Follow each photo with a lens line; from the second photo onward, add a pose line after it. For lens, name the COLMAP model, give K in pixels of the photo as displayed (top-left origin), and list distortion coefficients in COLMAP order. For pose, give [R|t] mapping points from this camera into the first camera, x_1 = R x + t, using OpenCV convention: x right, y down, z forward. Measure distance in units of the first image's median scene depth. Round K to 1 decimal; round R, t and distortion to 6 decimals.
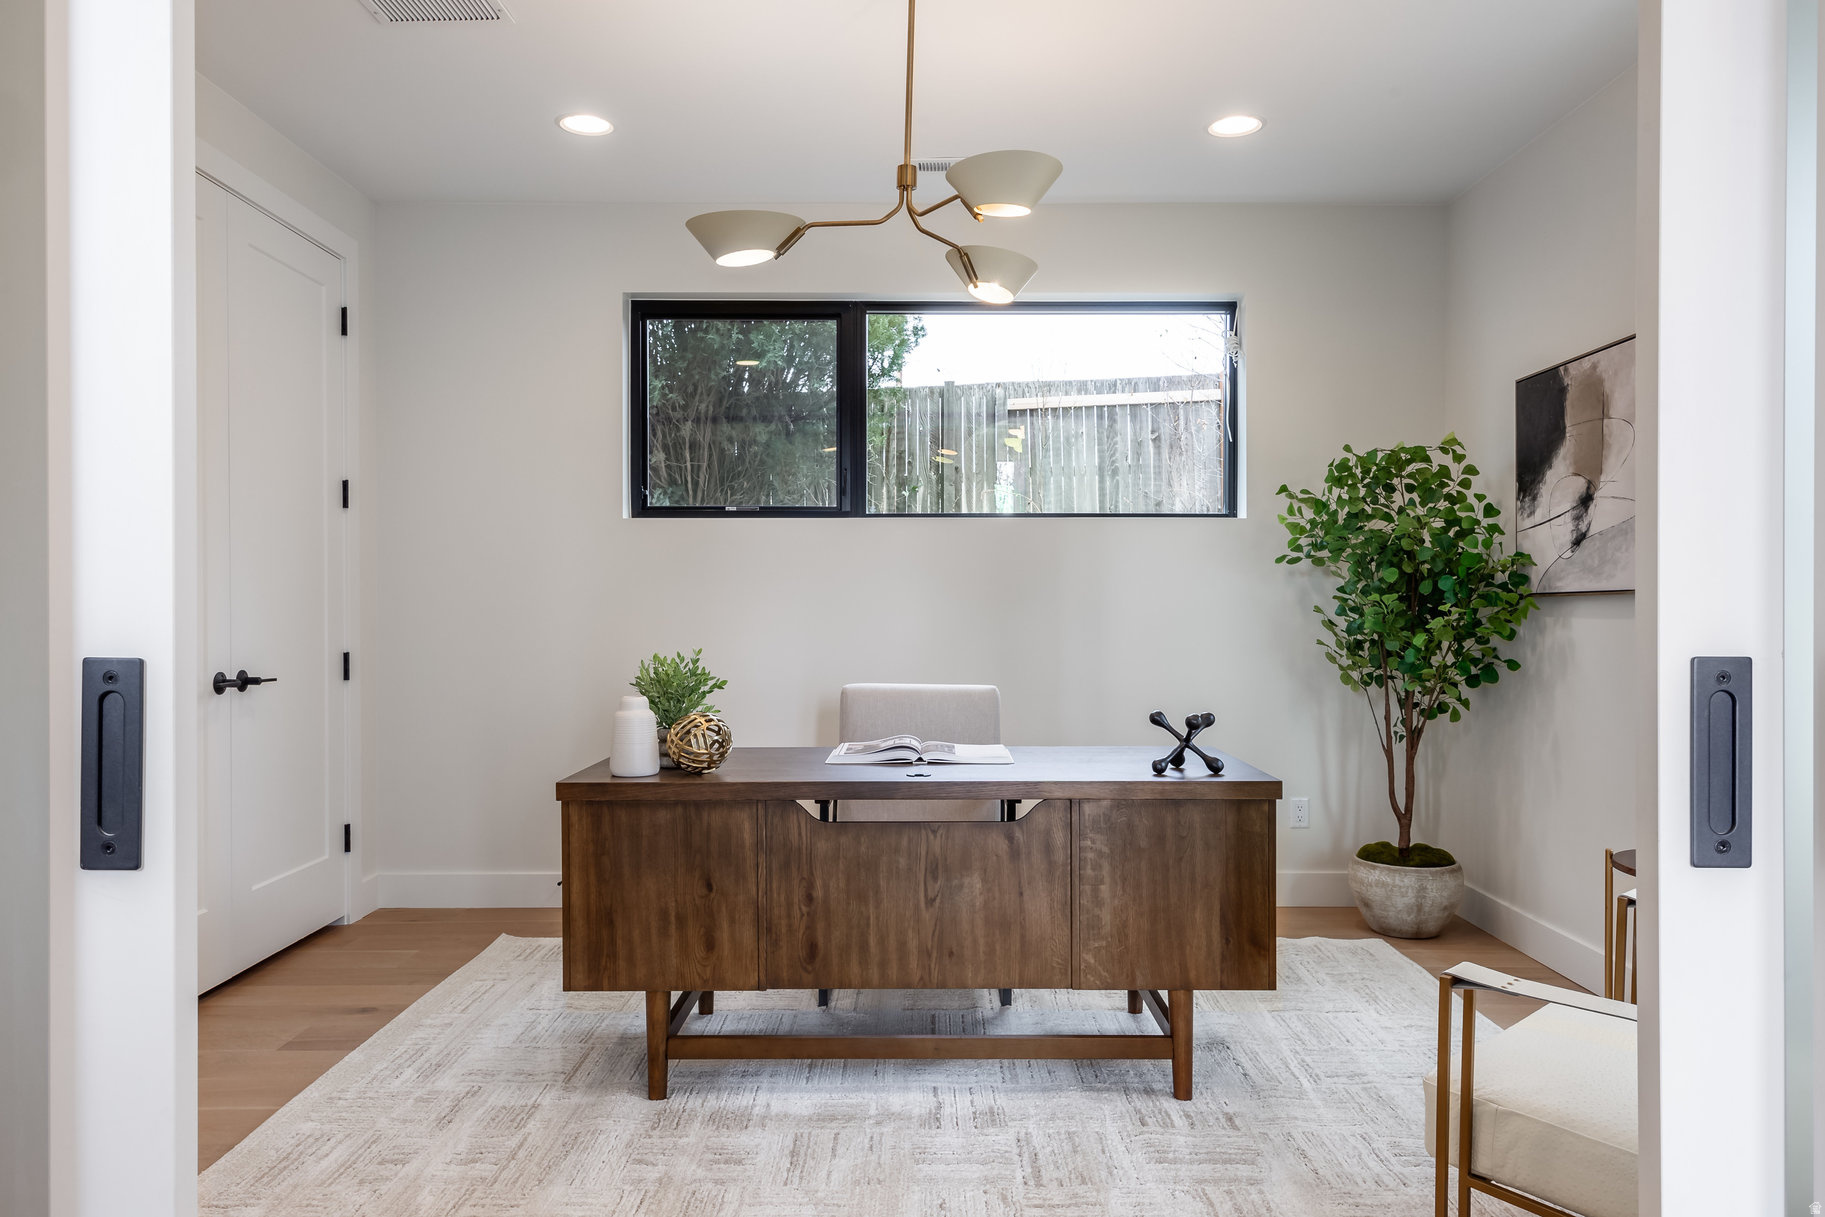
lens RADIAL K [[1292.8, 0, 912.5], [0, 1292.8, 608.5], [0, 0, 1]] dist [0.000773, -0.000237]
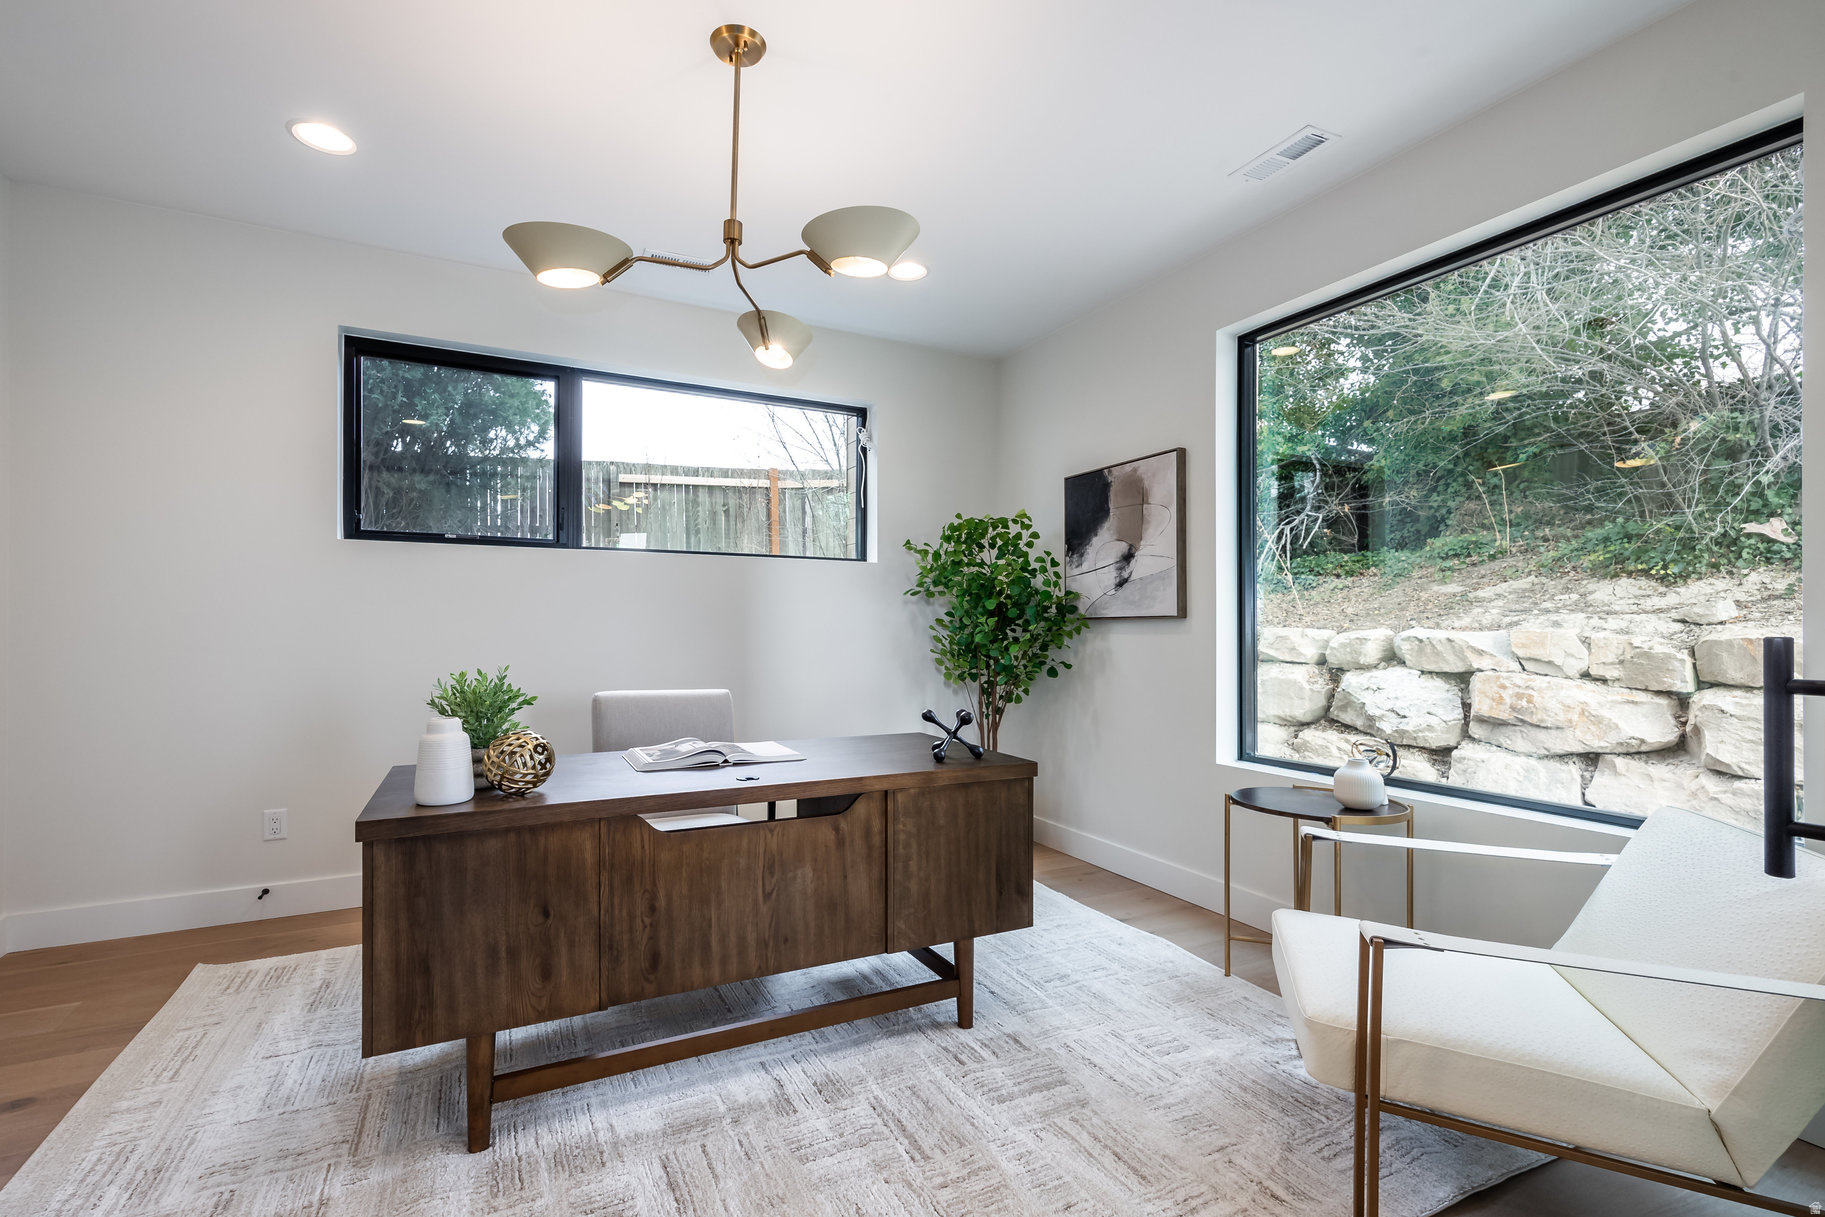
lens RADIAL K [[825.5, 0, 913.4], [0, 825.5, 621.6], [0, 0, 1]] dist [0.006601, -0.000042]
pose [[0.890810, 0.007103, 0.454320, -0.194006], [-0.003916, 0.999961, -0.007957, 0.001486], [-0.454358, 0.005309, 0.890803, 0.323529]]
